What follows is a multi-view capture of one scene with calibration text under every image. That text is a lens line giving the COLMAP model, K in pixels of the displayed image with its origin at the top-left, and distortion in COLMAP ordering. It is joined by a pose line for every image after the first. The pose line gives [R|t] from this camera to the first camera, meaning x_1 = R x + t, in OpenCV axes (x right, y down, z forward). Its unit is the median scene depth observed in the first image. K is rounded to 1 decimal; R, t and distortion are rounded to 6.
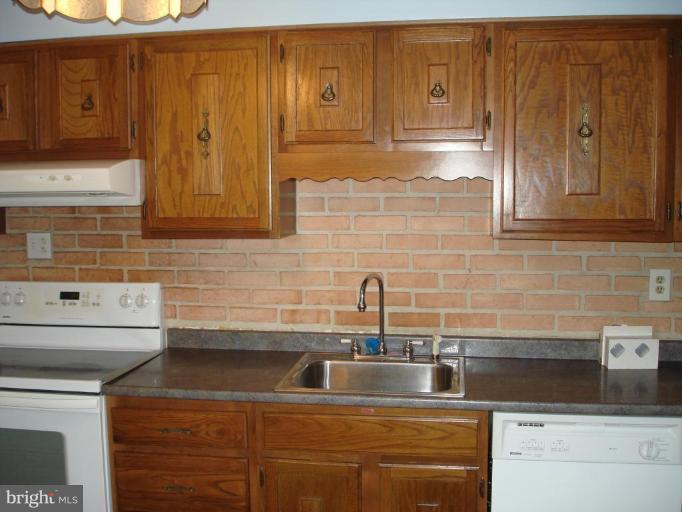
lens RADIAL K [[759.0, 0, 341.0], [0, 759.0, 256.0], [0, 0, 1]] dist [-0.104833, -0.018540]
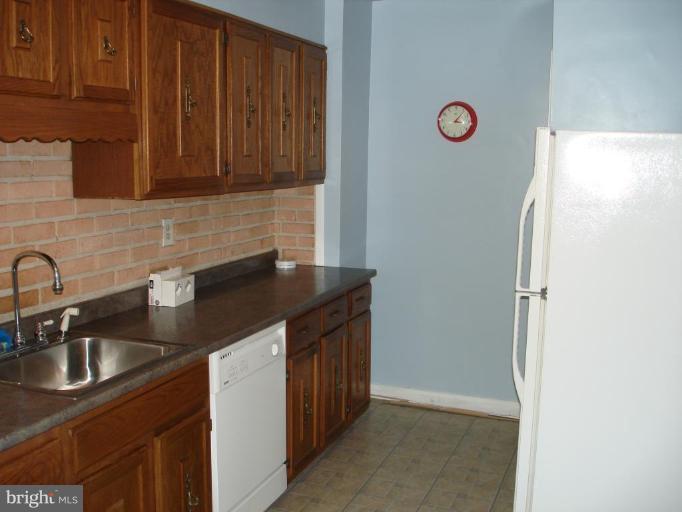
lens RADIAL K [[759.0, 0, 341.0], [0, 759.0, 256.0], [0, 0, 1]] dist [-0.104833, -0.018540]
pose [[0.215443, -0.126506, 0.968287, -0.683809], [0.075694, 0.990753, 0.112599, -0.038263], [-0.973578, 0.049034, 0.223027, 0.463687]]
